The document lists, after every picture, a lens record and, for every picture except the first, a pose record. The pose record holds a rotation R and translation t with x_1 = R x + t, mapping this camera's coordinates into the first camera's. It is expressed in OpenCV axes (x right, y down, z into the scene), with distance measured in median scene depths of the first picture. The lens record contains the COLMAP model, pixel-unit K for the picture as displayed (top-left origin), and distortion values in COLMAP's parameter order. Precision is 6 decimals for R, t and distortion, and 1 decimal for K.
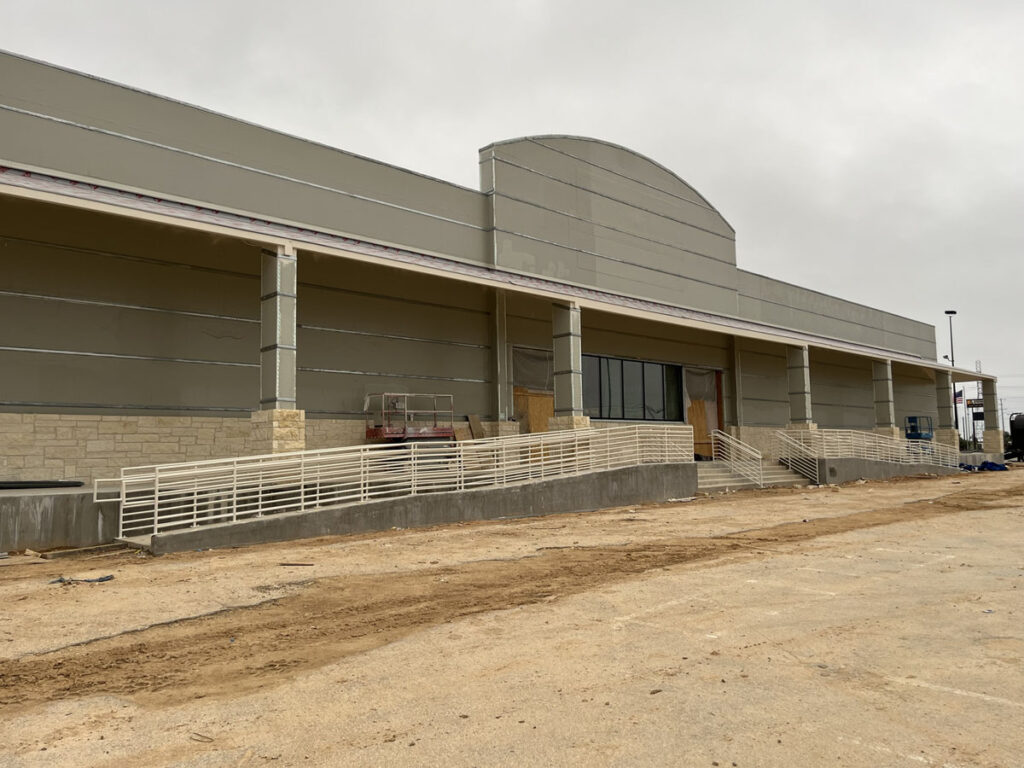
lens RADIAL K [[776.9, 0, 512.0], [0, 776.9, 384.0], [0, 0, 1]] dist [0.055642, -0.088579]
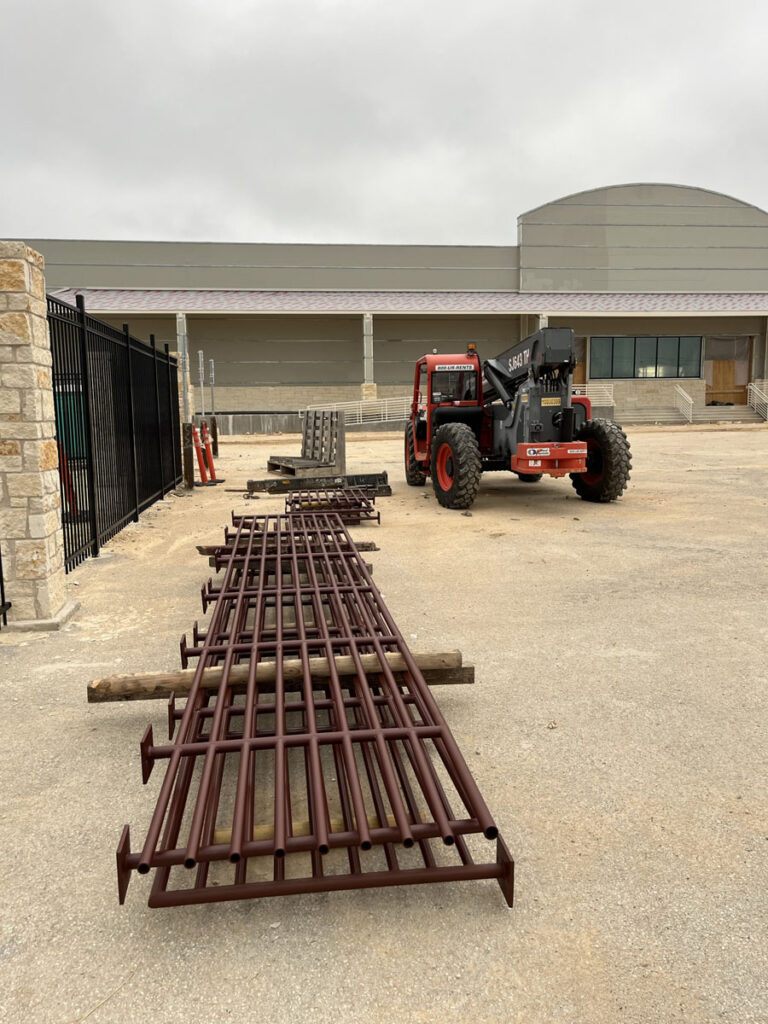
lens RADIAL K [[783.1, 0, 384.0], [0, 783.1, 512.0], [0, 0, 1]] dist [0.054541, -0.065256]
pose [[0.803095, 0.080024, -0.590452, 1.127683], [0.056644, 0.976199, 0.209348, -0.078398], [0.593152, -0.201572, 0.779448, -0.897057]]
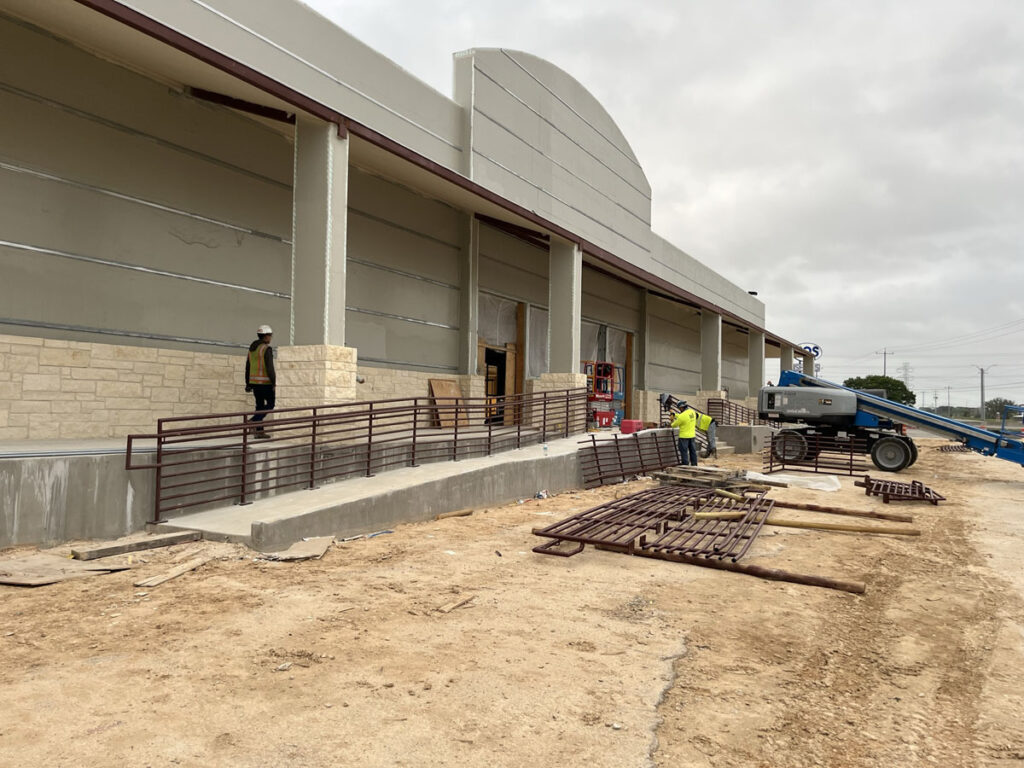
lens RADIAL K [[783.1, 0, 512.0], [0, 783.1, 384.0], [0, 0, 1]] dist [0.054541, -0.065256]
pose [[0.954932, 0.045865, 0.293260, -0.312504], [-0.061820, 0.997056, 0.045363, 0.021688], [-0.290316, -0.061448, 0.954956, 0.203747]]
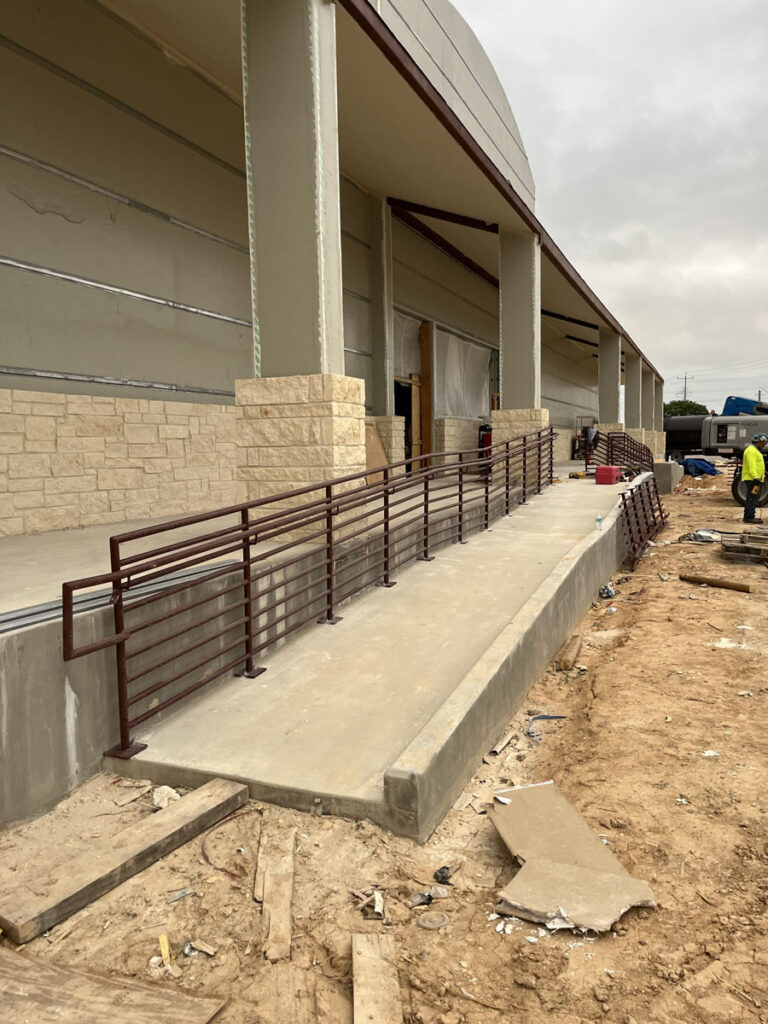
lens RADIAL K [[783.1, 0, 384.0], [0, 783.1, 512.0], [0, 0, 1]] dist [0.054541, -0.065256]
pose [[0.919452, -0.032169, 0.391883, -0.398182], [-0.032026, 0.987210, 0.156178, 0.034411], [-0.391895, -0.156148, 0.906662, 0.513345]]
